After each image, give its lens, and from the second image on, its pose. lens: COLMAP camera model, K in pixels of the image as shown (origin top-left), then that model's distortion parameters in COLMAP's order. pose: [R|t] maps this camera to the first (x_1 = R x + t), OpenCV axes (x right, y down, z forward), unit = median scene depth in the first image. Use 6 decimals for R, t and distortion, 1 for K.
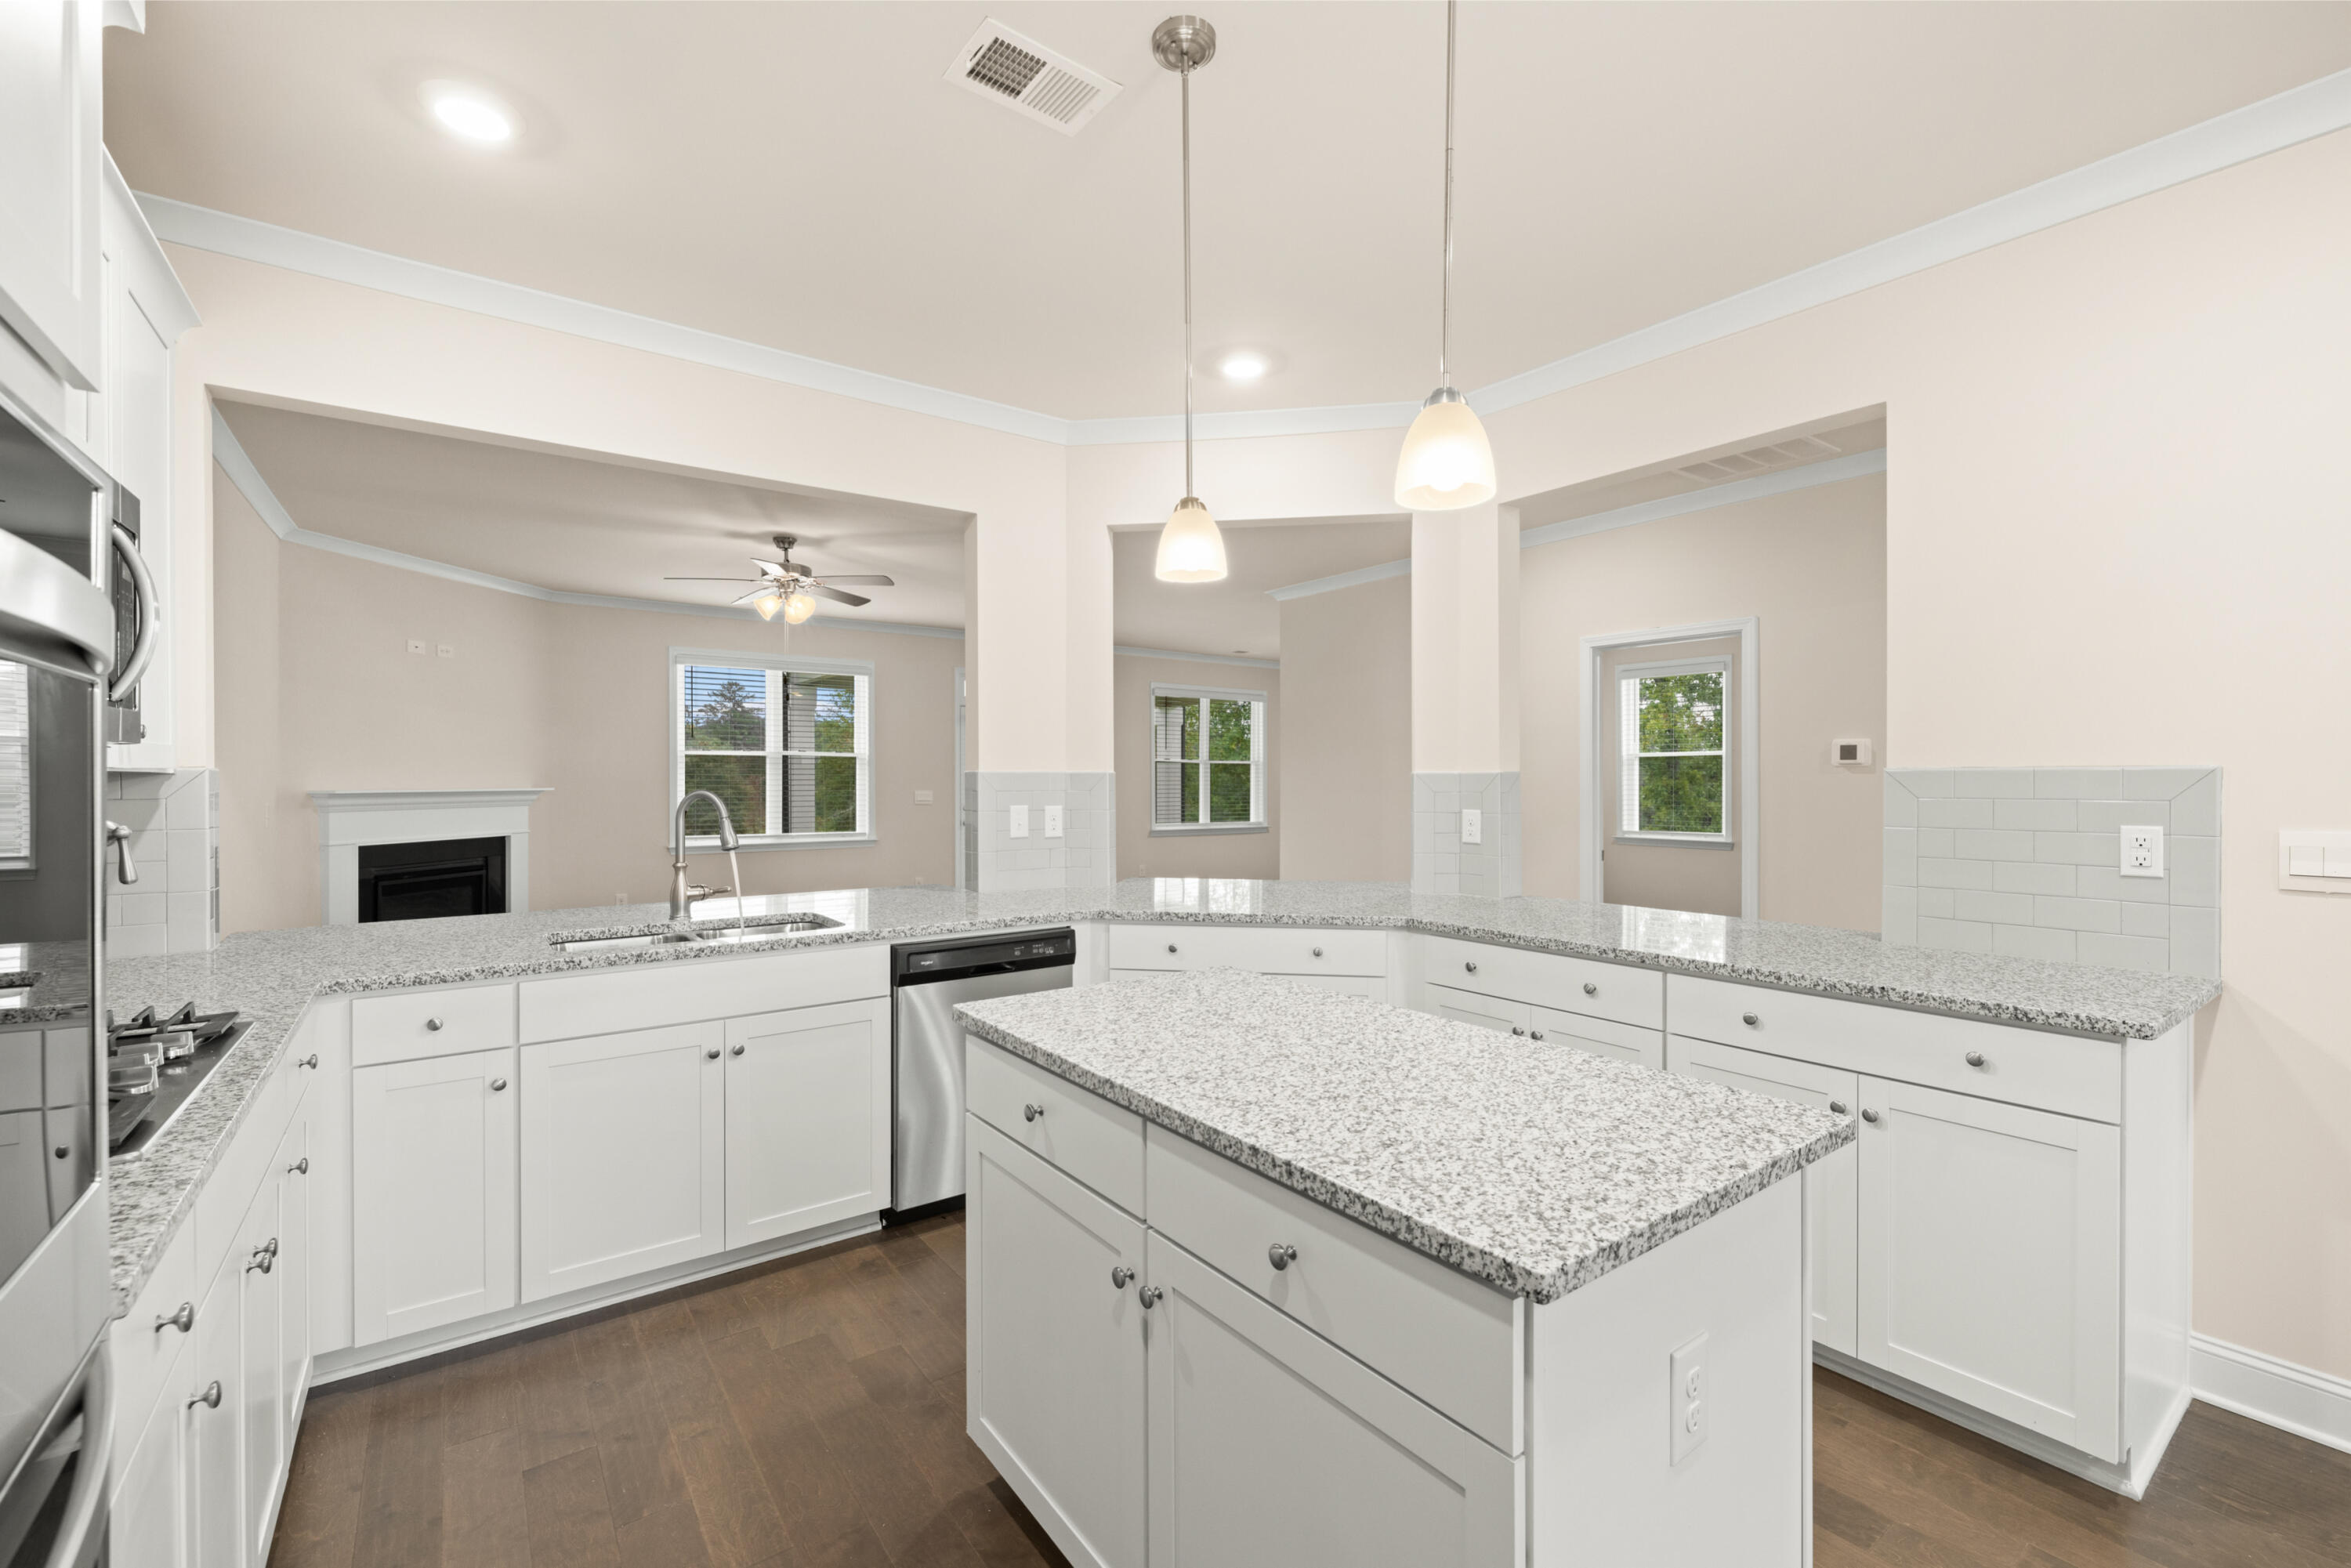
lens RADIAL K [[979.7, 0, 1168.6], [0, 979.7, 783.0], [0, 0, 1]] dist [-0.001802, 0.001226]
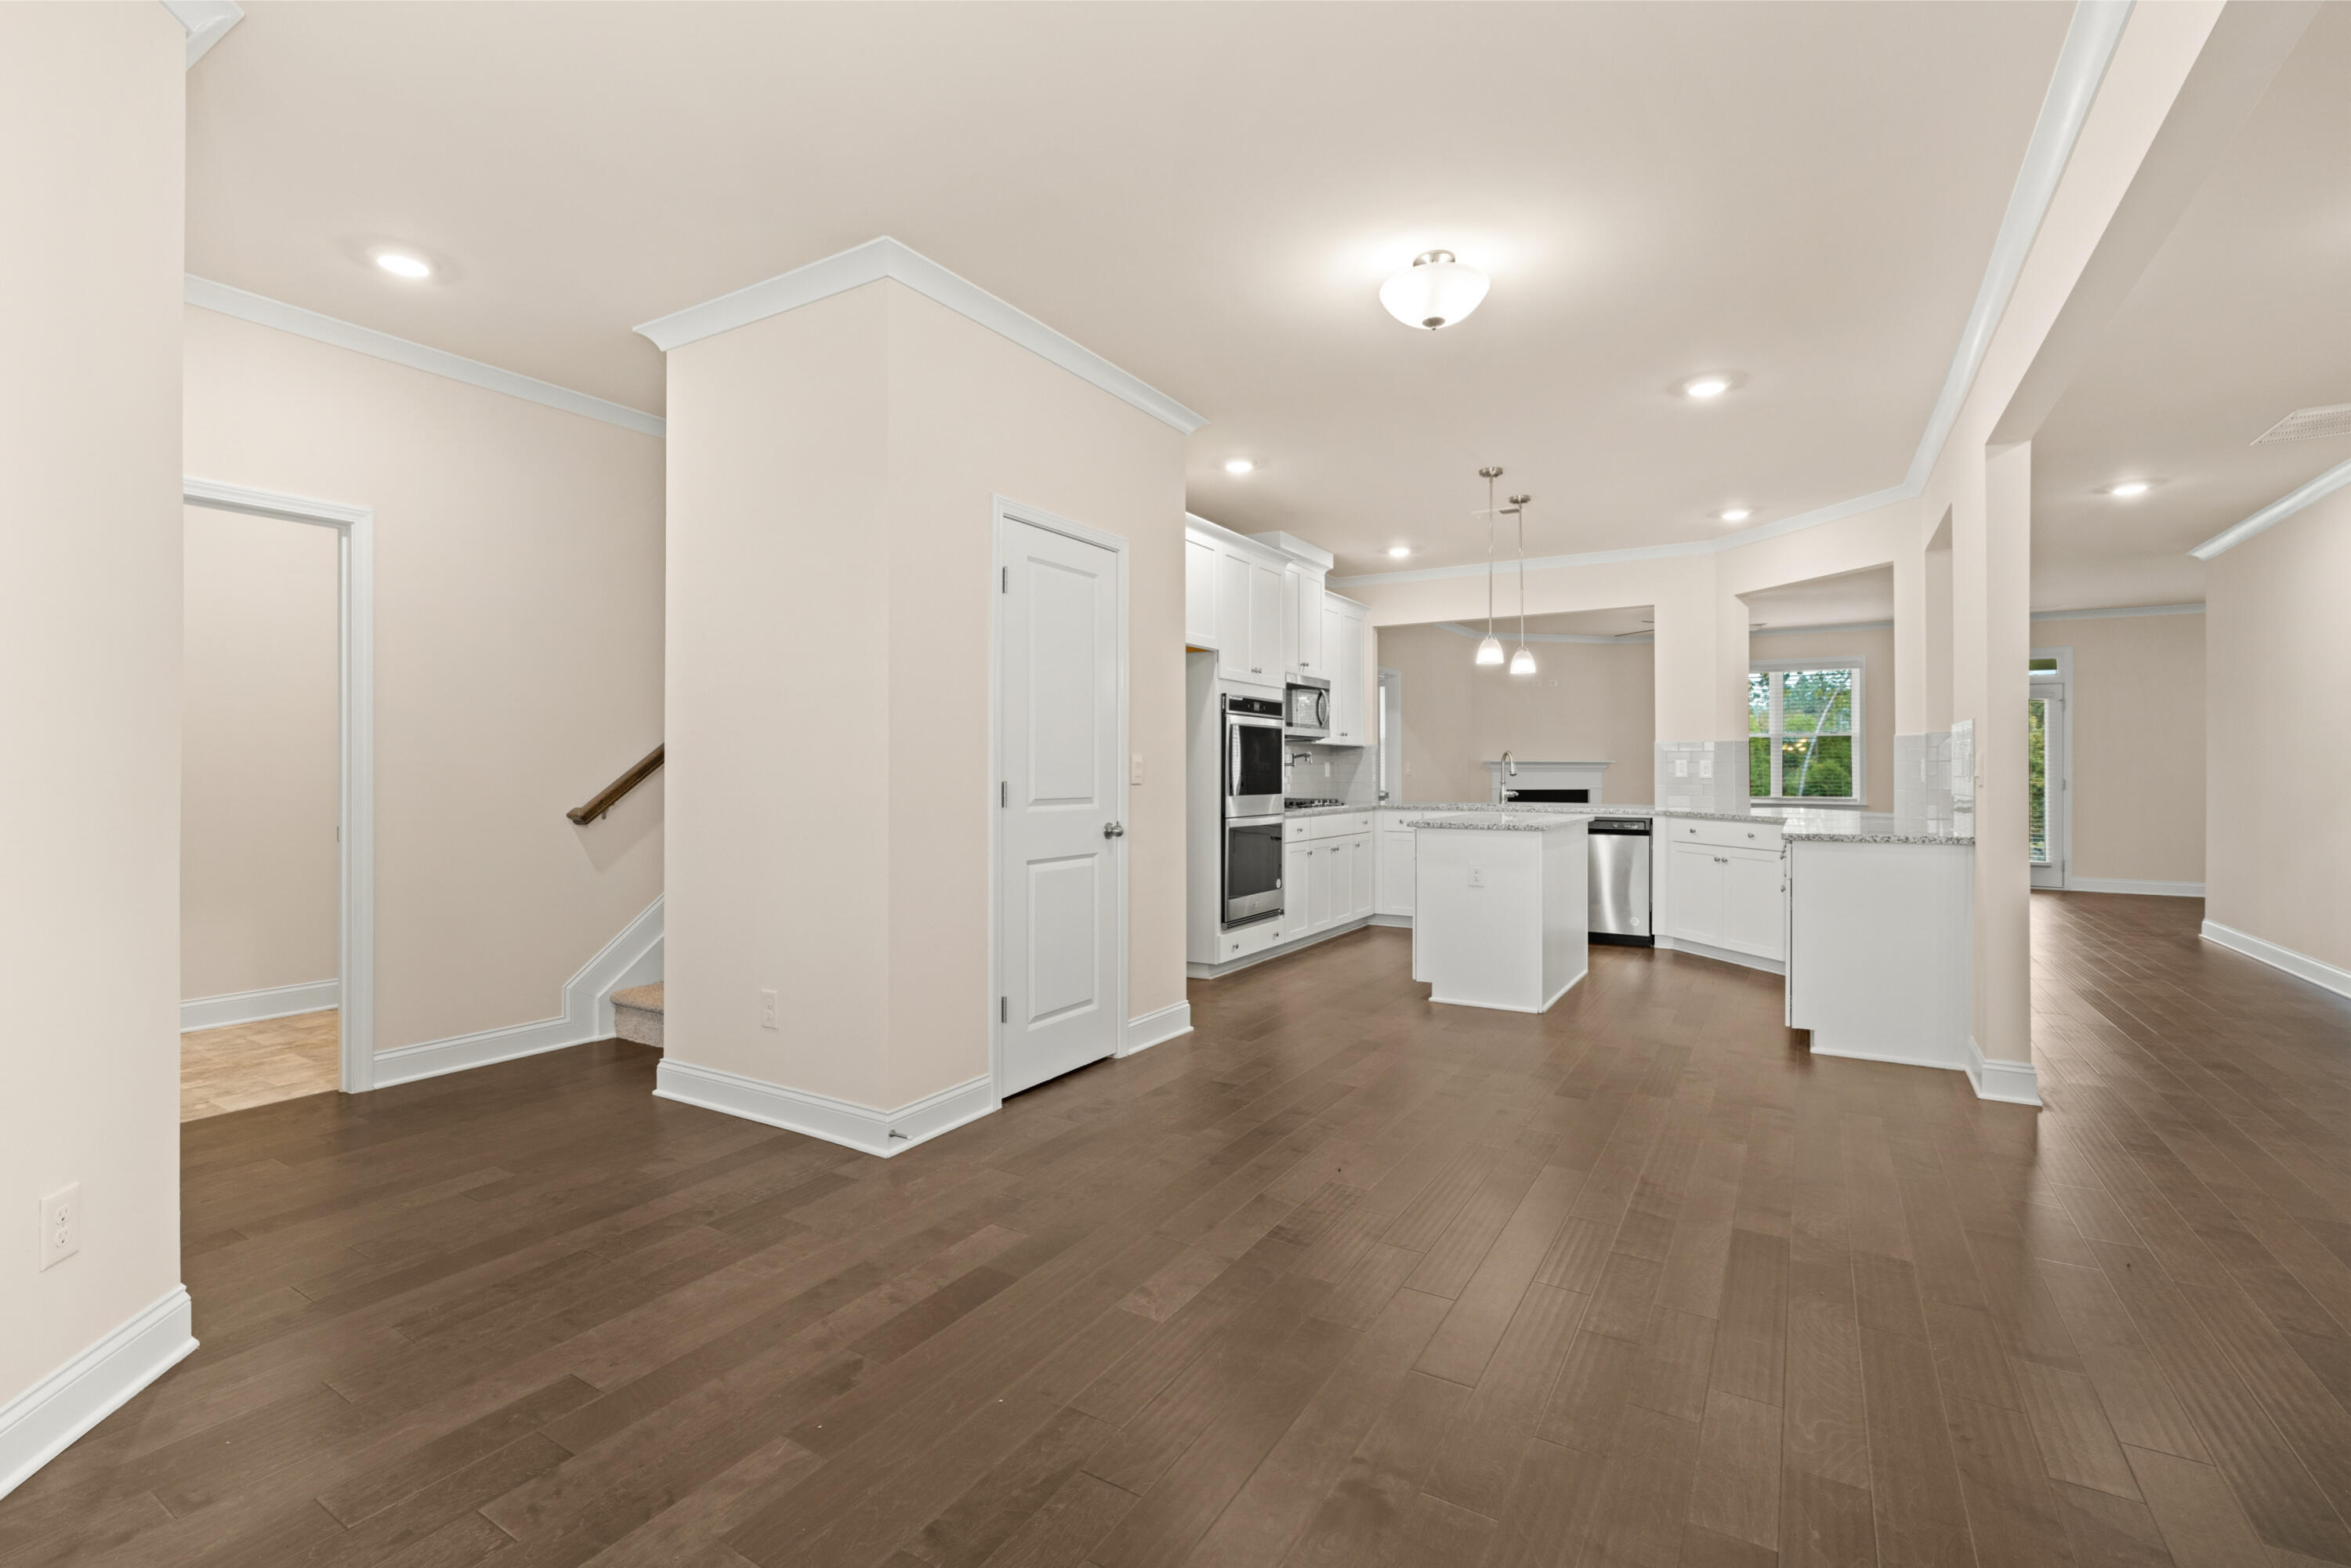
lens RADIAL K [[1036.6, 0, 1172.7], [0, 1036.6, 763.9], [0, 0, 1]] dist [-0.008475, 0.000351]
pose [[0.382785, -0.004984, -0.923824, 1.538076], [-0.004185, 0.999966, -0.007129, 0.058613], [0.923828, 0.006596, 0.382751, -0.739978]]
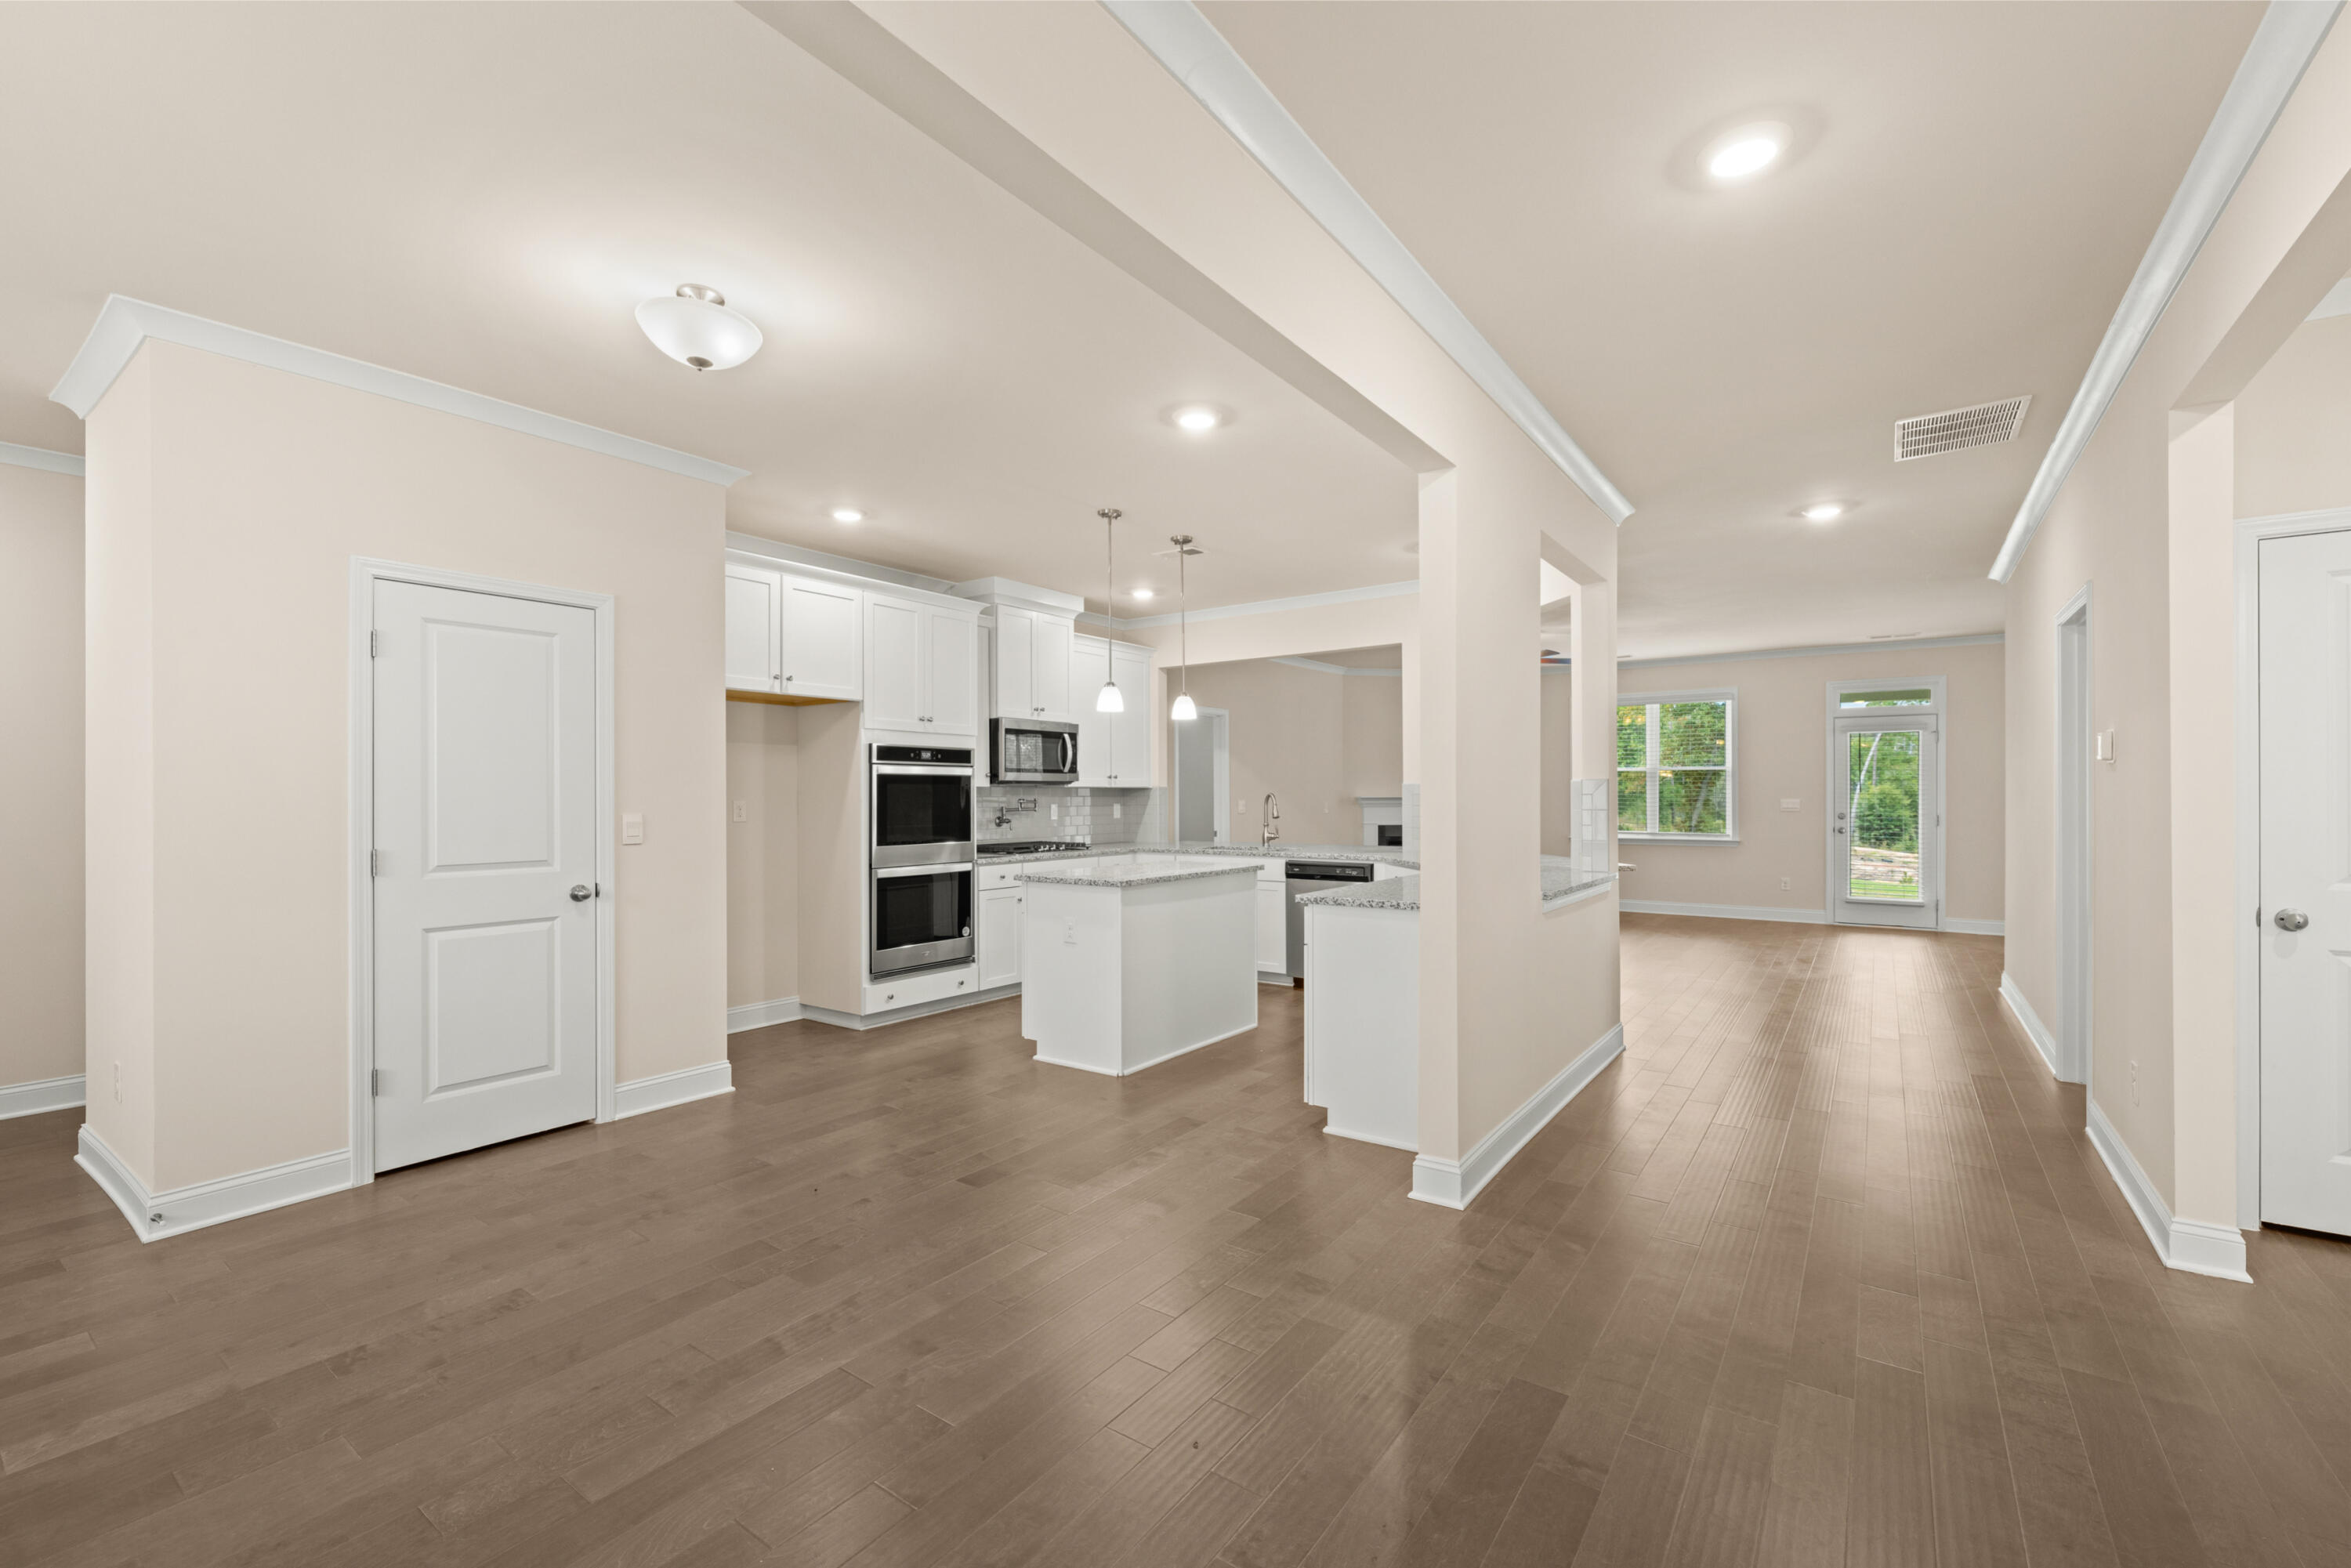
lens RADIAL K [[979.7, 0, 1177.9], [0, 979.7, 796.1], [0, 0, 1]] dist [-0.001802, 0.001226]
pose [[0.312039, -0.000544, -0.950069, 1.688853], [0.001122, 0.999999, -0.000204, 0.013203], [0.950069, -0.001002, 0.312039, 0.034851]]
